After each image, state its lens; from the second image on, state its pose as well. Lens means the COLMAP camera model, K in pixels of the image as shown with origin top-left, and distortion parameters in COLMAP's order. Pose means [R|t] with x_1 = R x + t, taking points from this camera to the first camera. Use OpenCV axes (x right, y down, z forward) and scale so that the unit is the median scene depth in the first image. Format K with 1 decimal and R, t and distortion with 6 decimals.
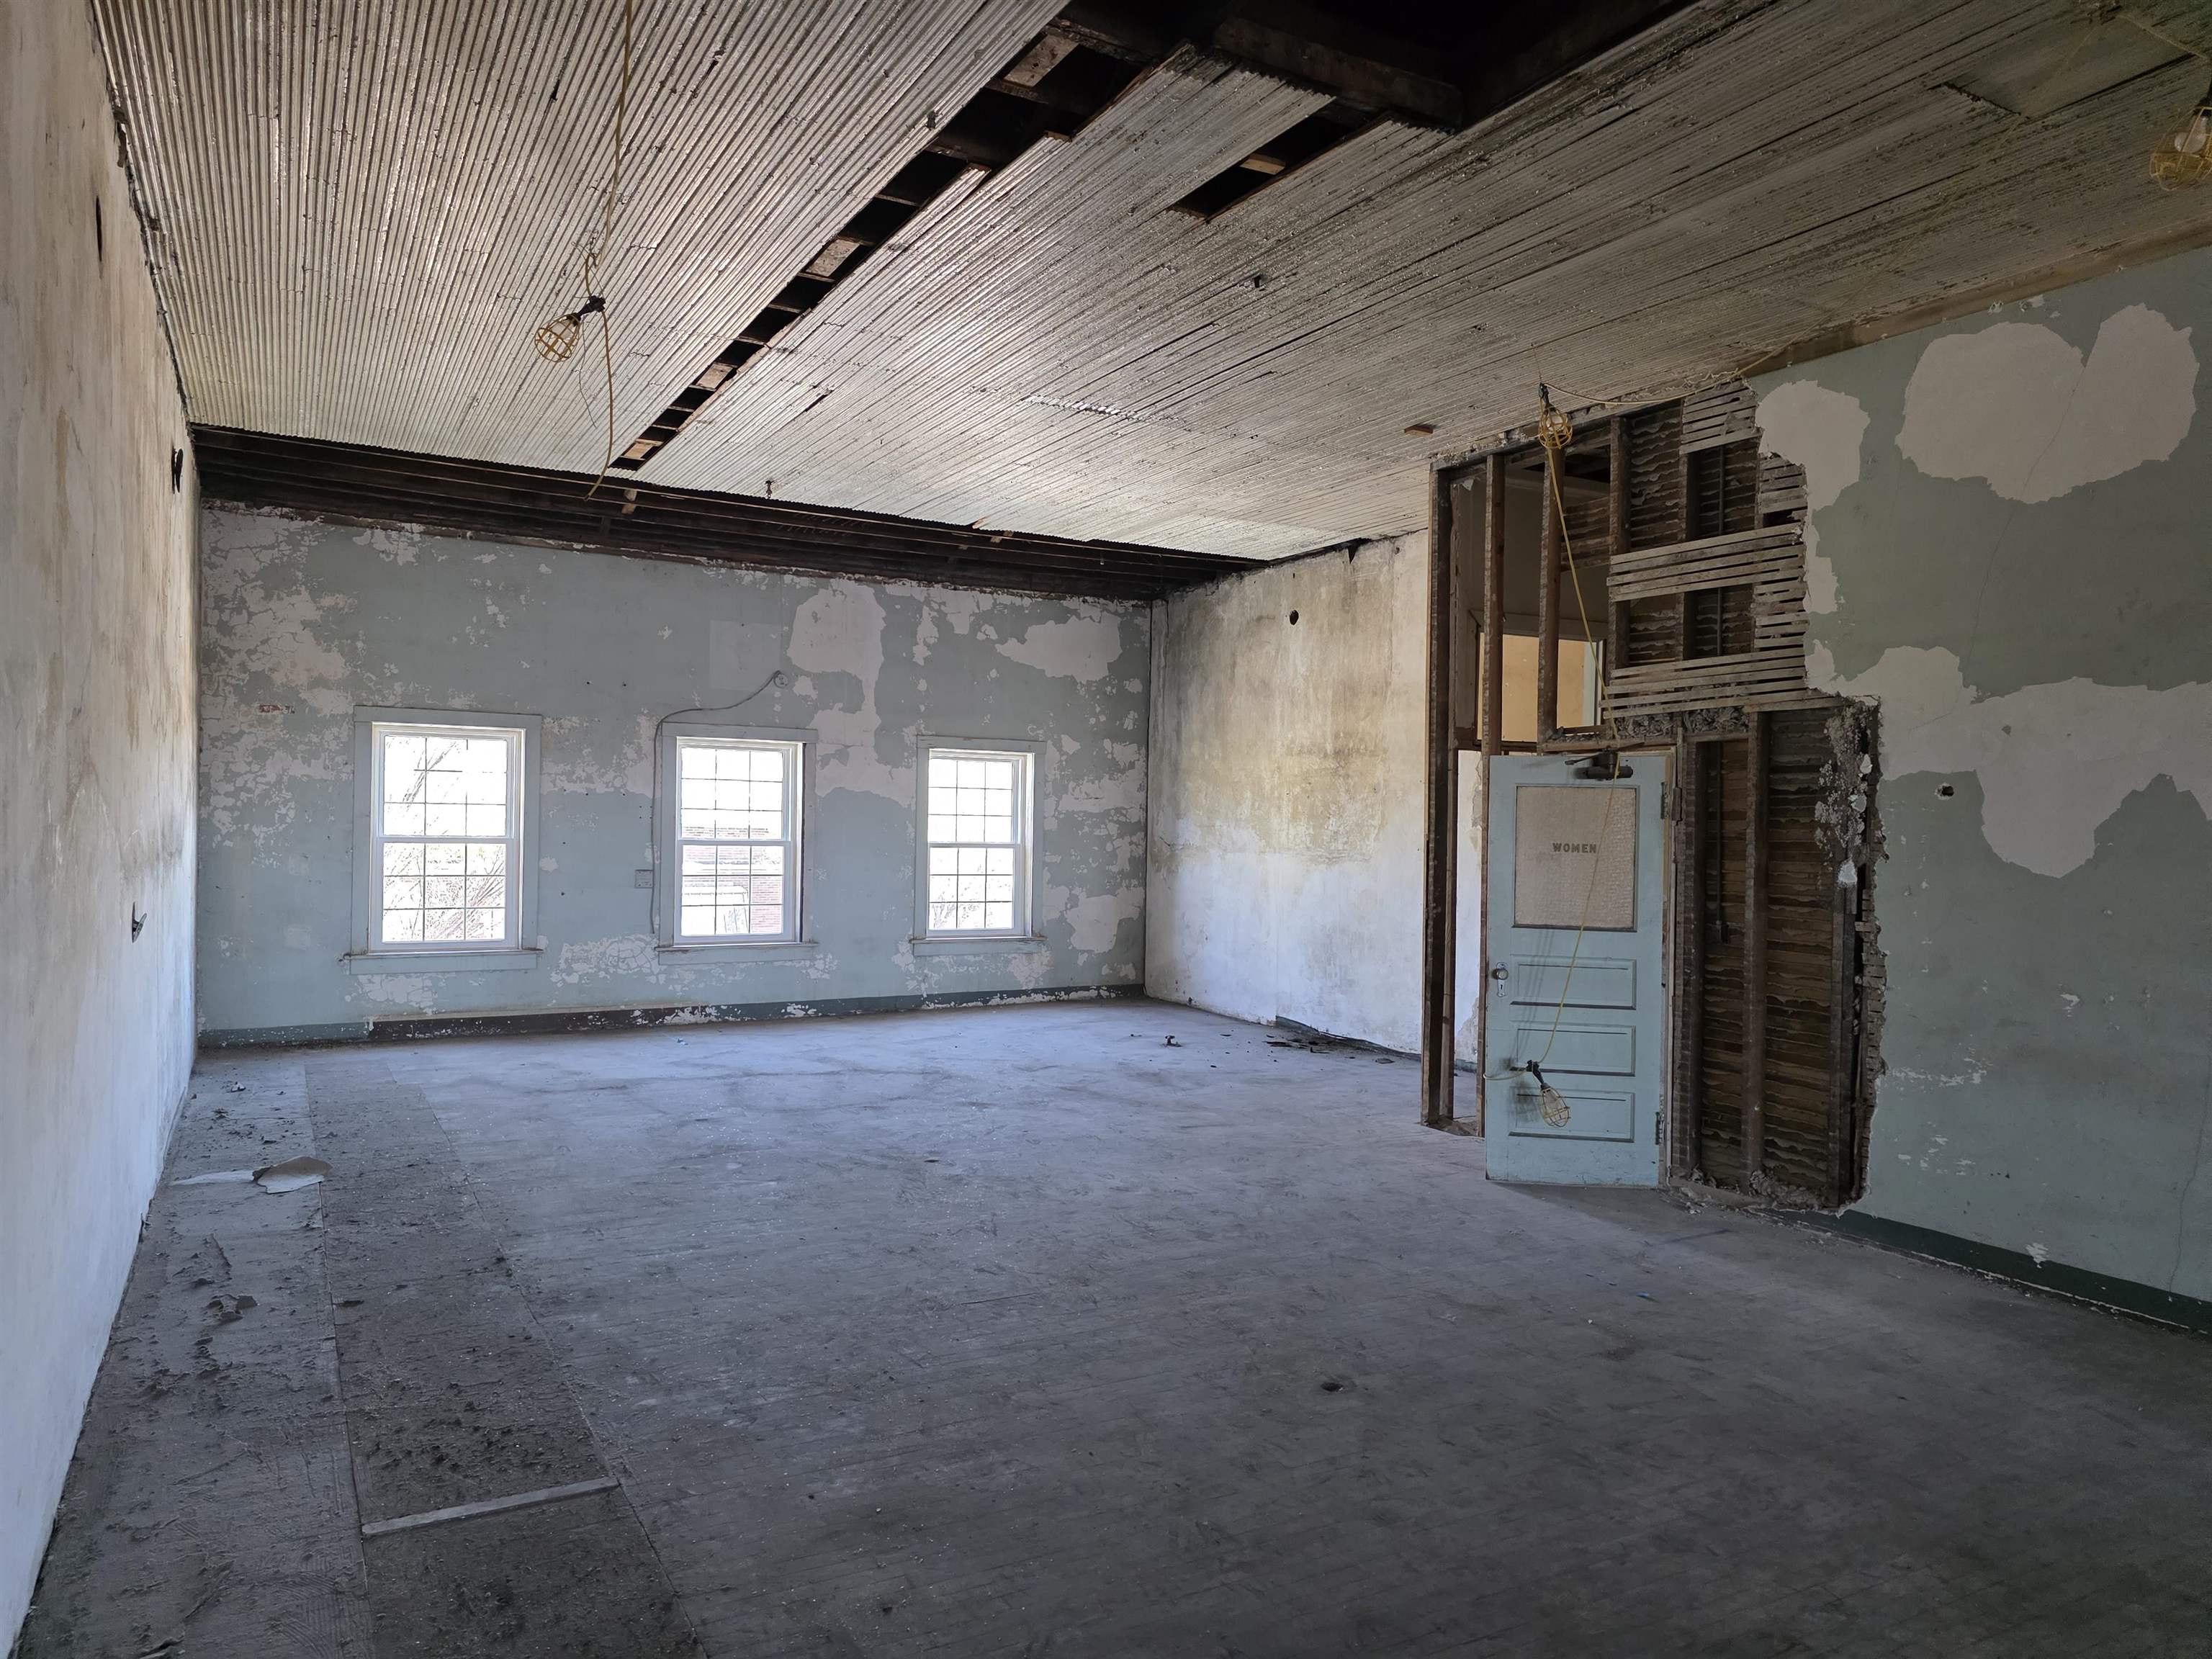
lens RADIAL K [[1492.7, 0, 1095.4], [0, 1492.7, 813.9], [0, 0, 1]] dist [0.056484, -0.005401]
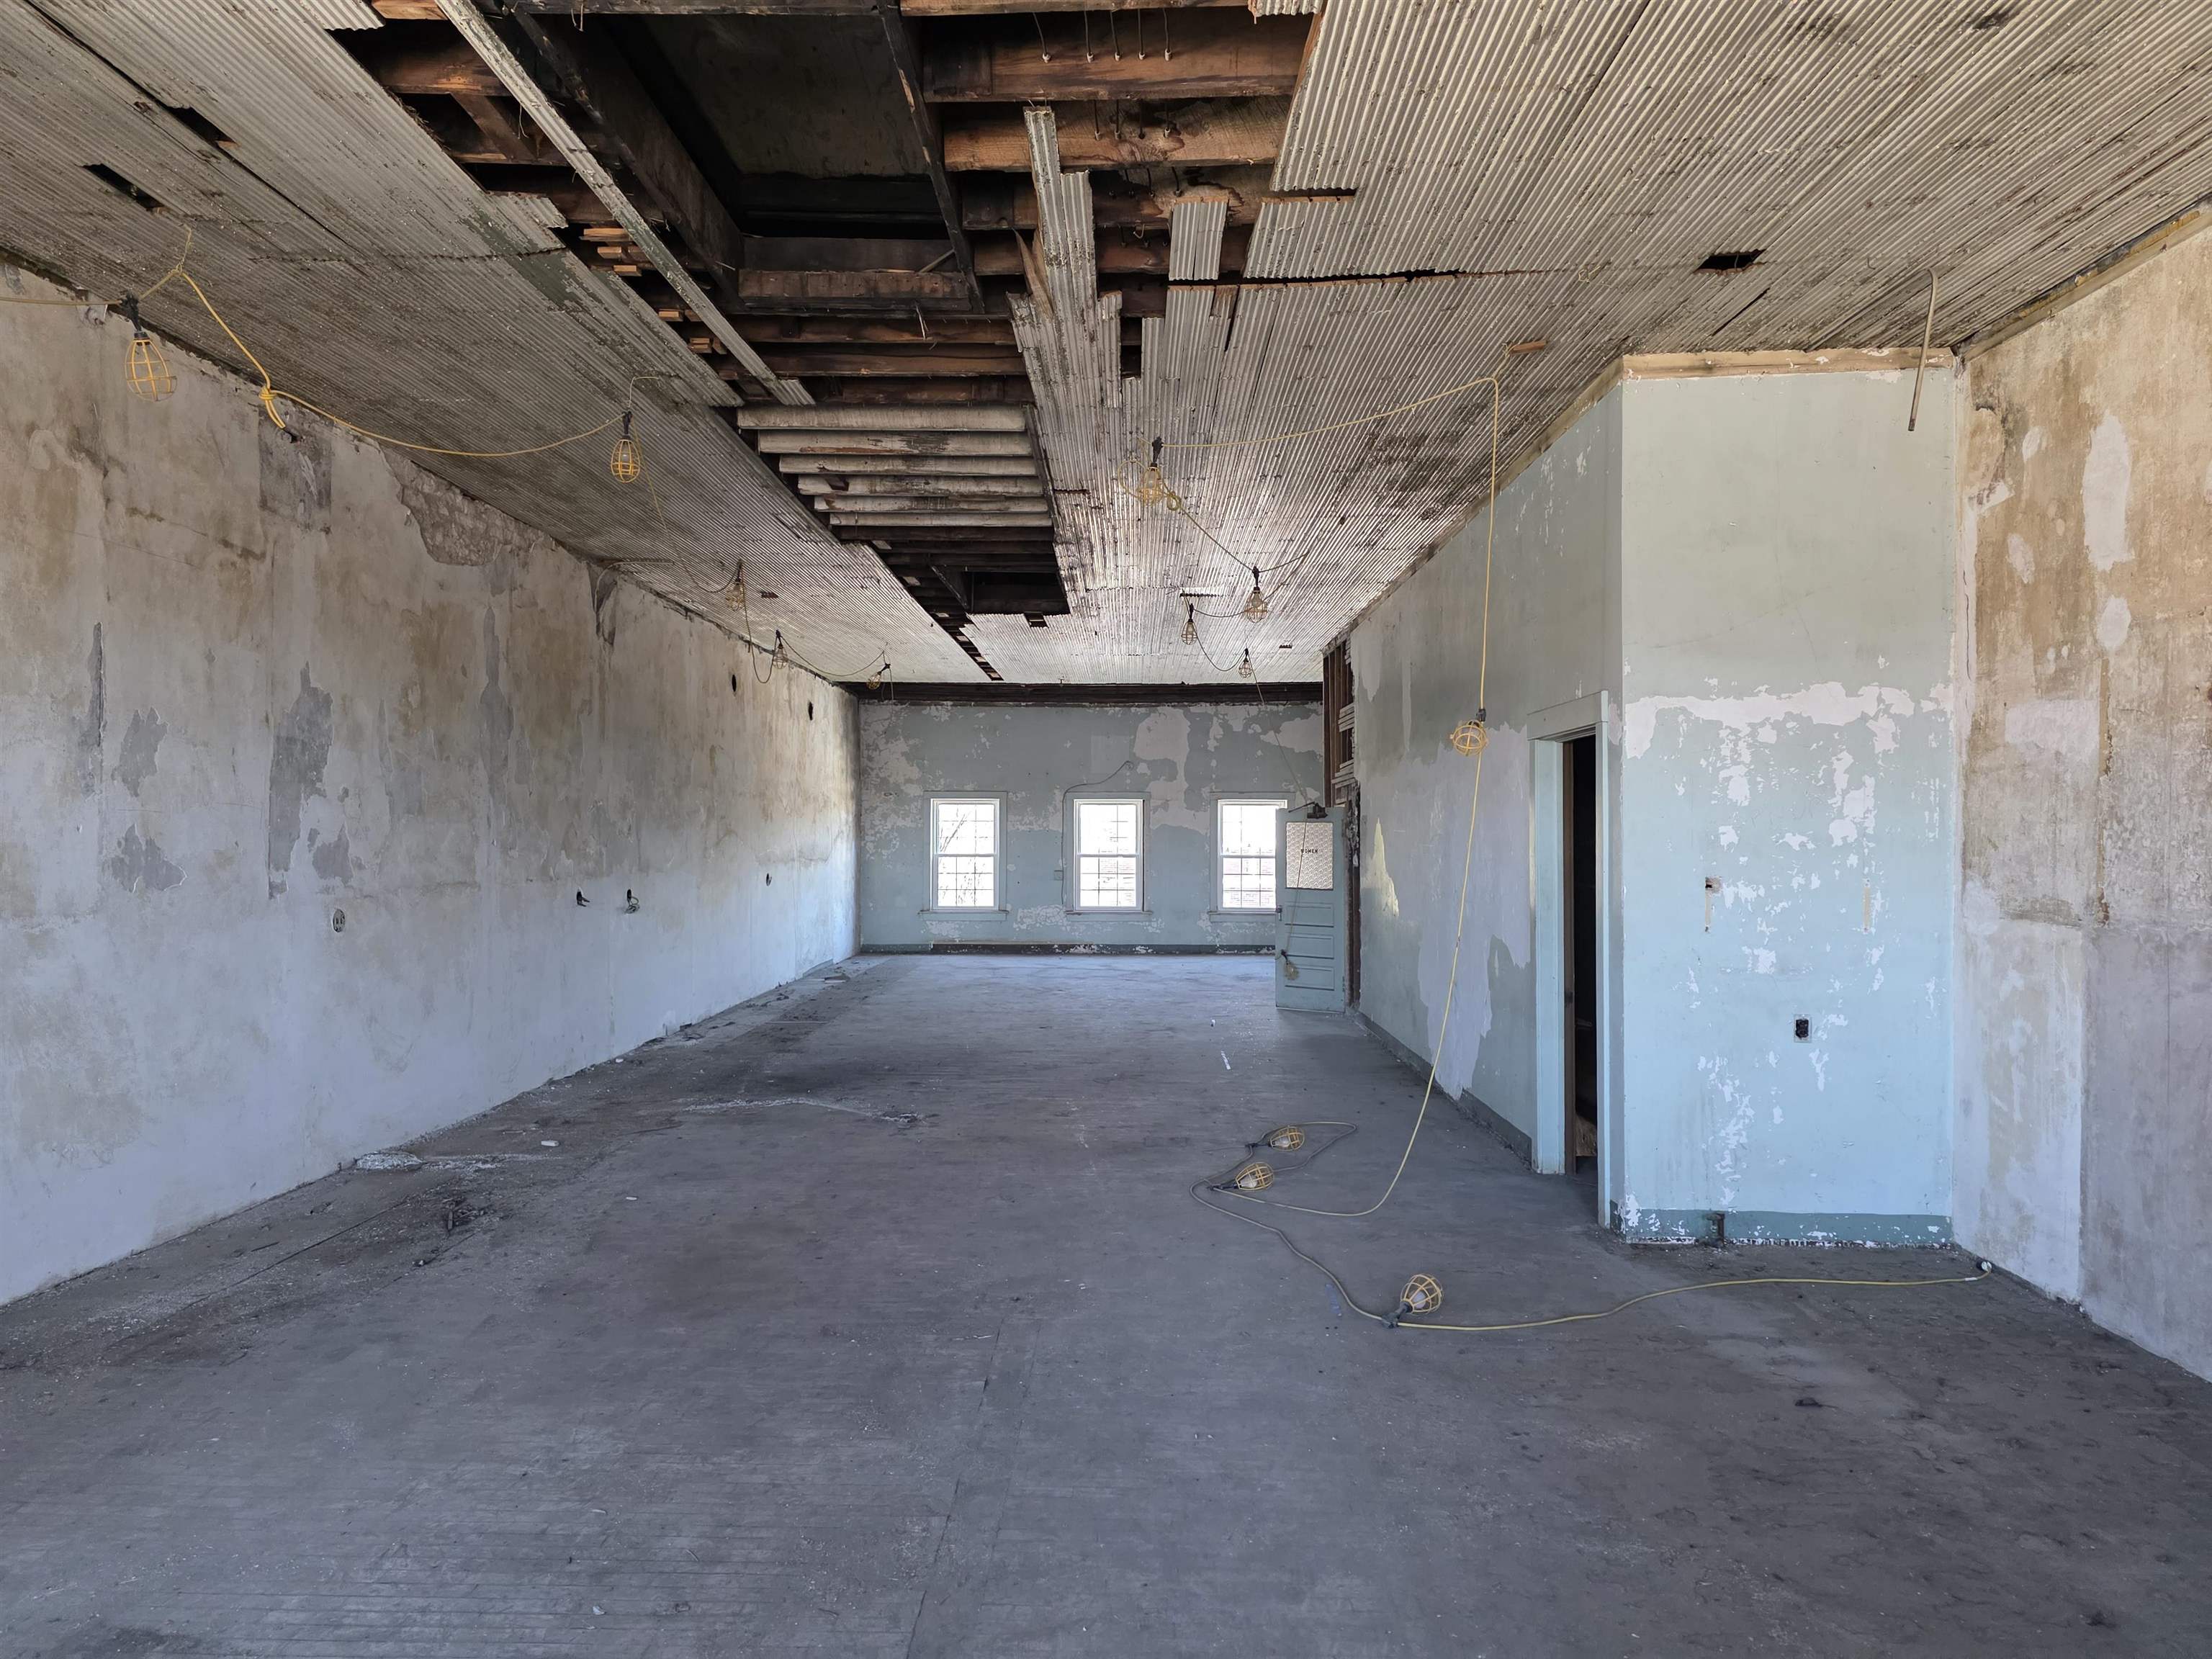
lens RADIAL K [[1492.7, 0, 1104.6], [0, 1492.7, 819.9], [0, 0, 1]] dist [0.056484, -0.005401]
pose [[0.849967, -0.023748, -0.526301, 0.718687], [0.016504, 0.999693, -0.018455, 0.008836], [0.526578, 0.007000, 0.850098, -0.550456]]
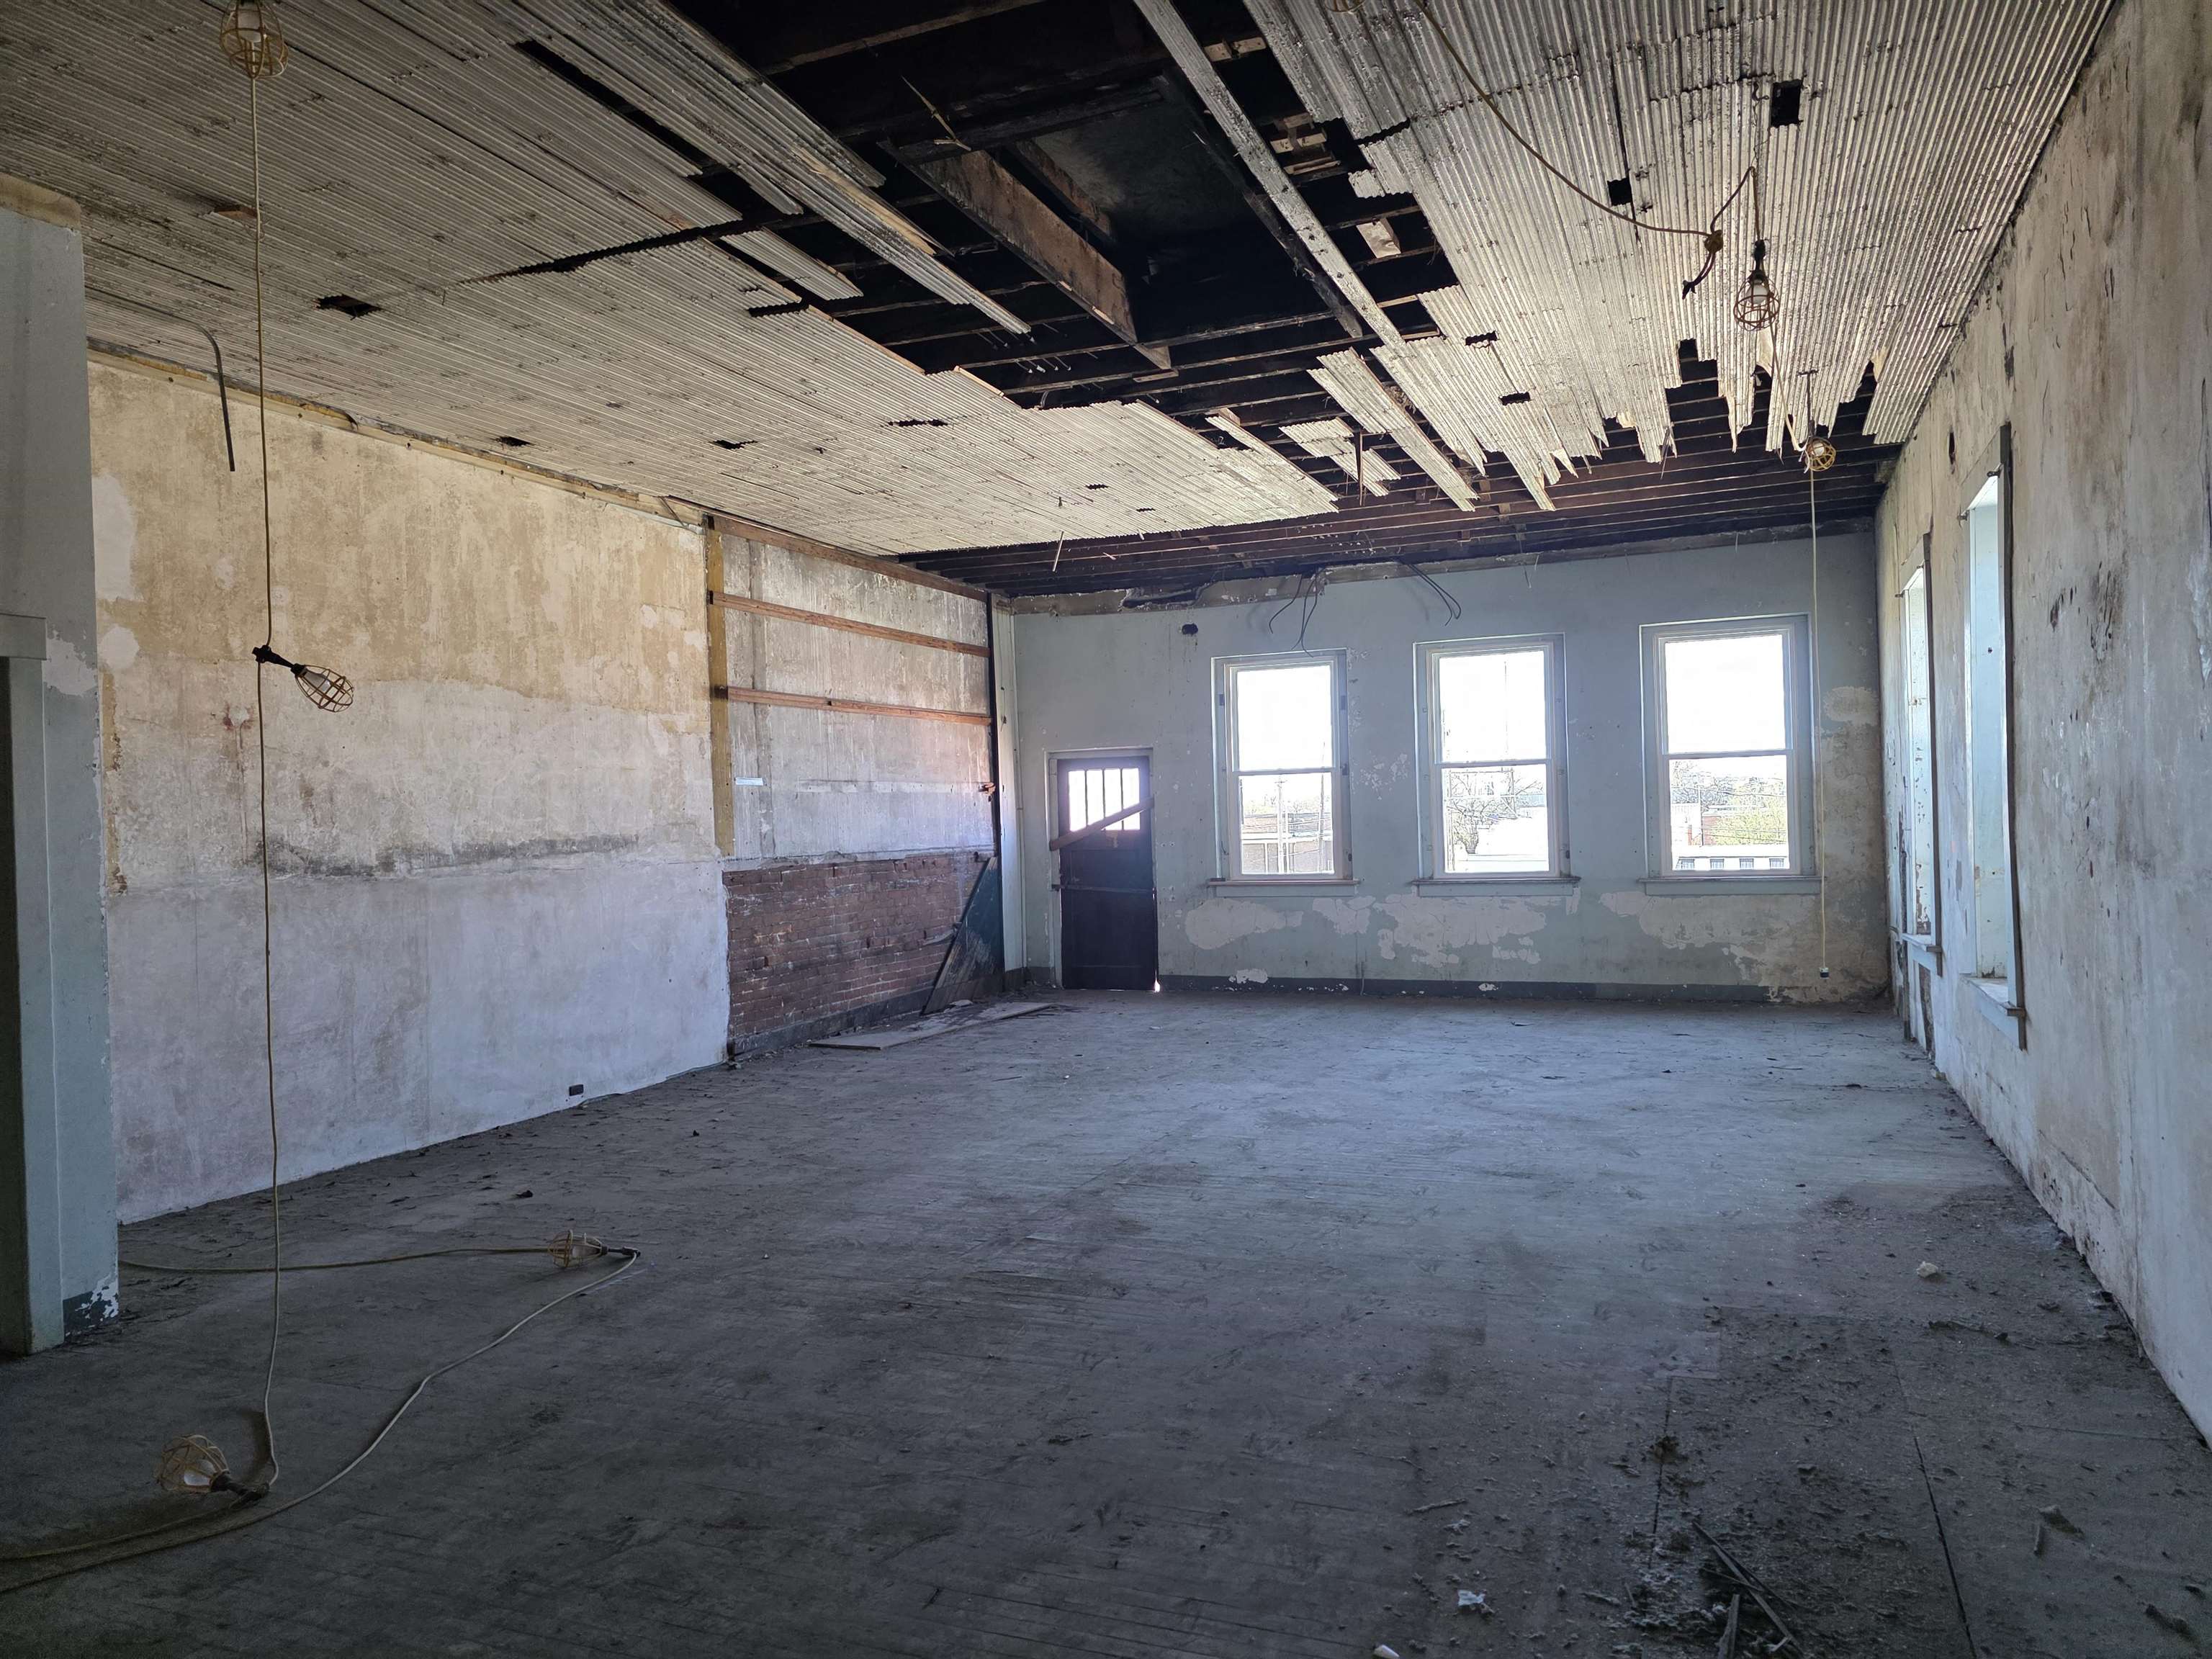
lens RADIAL K [[1492.7, 0, 1100.8], [0, 1492.7, 834.7], [0, 0, 1]] dist [0.056484, -0.005401]
pose [[-0.591436, -0.010184, 0.806288, -1.477971], [0.013312, 0.999661, 0.022391, 0.004963], [-0.806242, 0.023976, -0.591100, 1.450088]]
